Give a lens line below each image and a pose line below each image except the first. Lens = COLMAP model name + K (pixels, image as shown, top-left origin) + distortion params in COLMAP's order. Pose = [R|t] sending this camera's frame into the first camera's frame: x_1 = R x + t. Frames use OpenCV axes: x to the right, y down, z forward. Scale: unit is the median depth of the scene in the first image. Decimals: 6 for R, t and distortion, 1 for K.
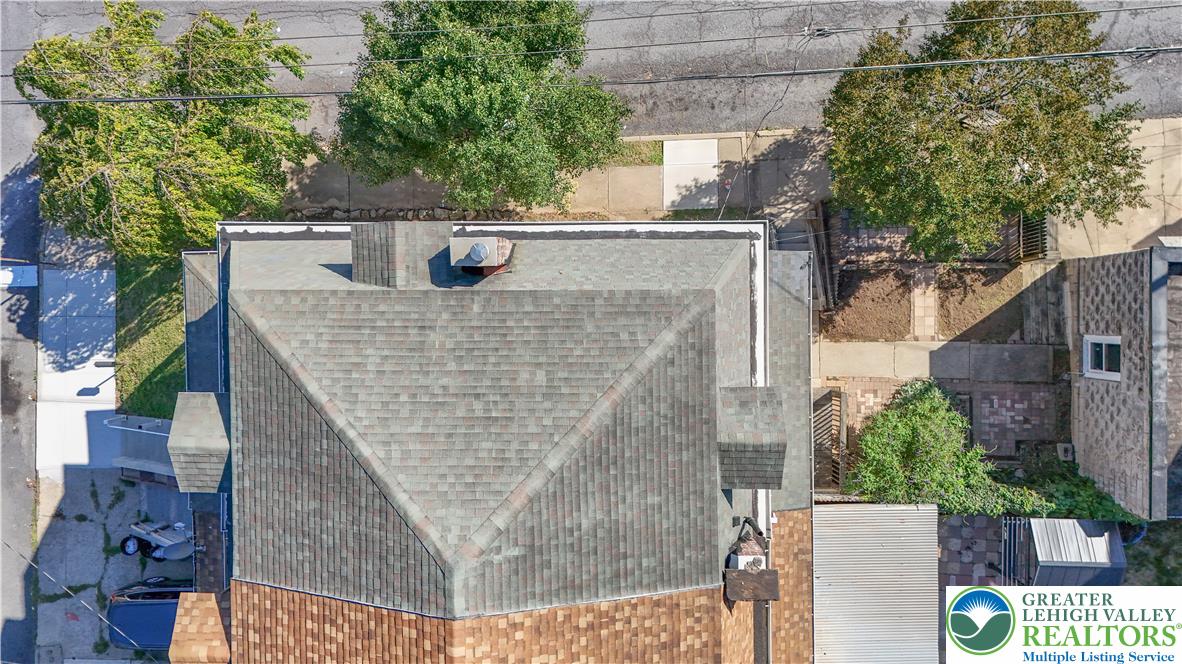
lens RADIAL K [[898.1, 0, 537.3], [0, 898.1, 350.5], [0, 0, 1]] dist [0.087796, -0.064171]
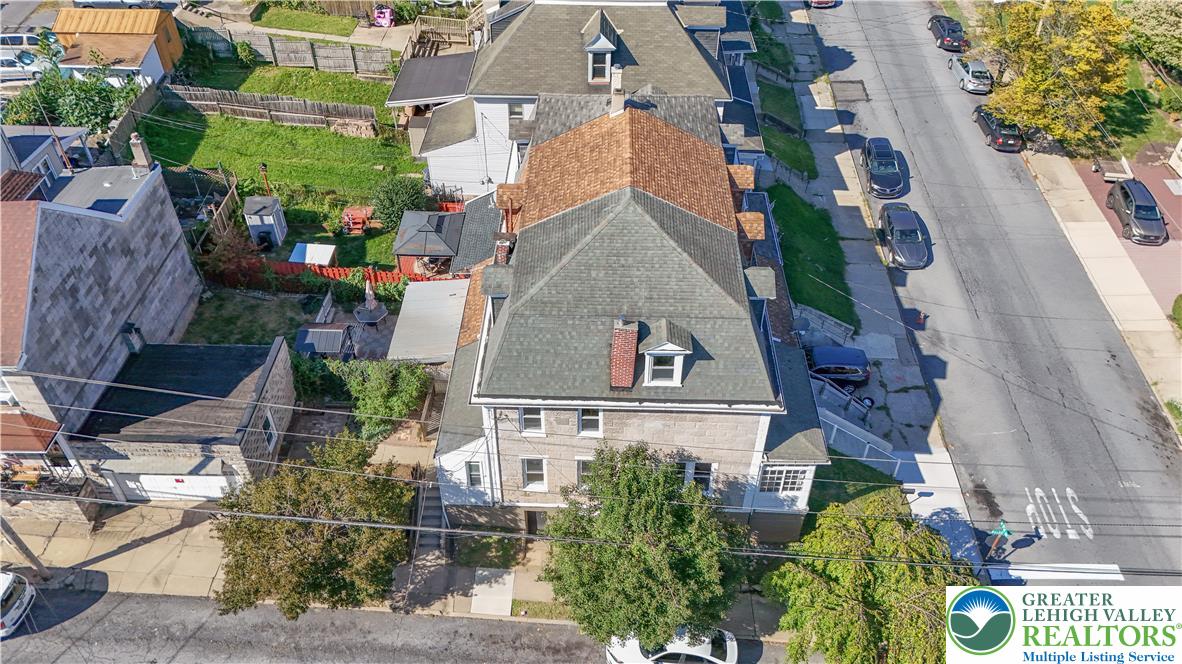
lens RADIAL K [[866.1, 0, 570.7], [0, 866.1, 332.8], [0, 0, 1]] dist [0.087078, -0.068256]
pose [[-0.995896, 0.013420, 0.089504, -0.075034], [0.055262, -0.693015, 0.718802, -0.929411], [0.071674, 0.720798, 0.689430, -0.195518]]
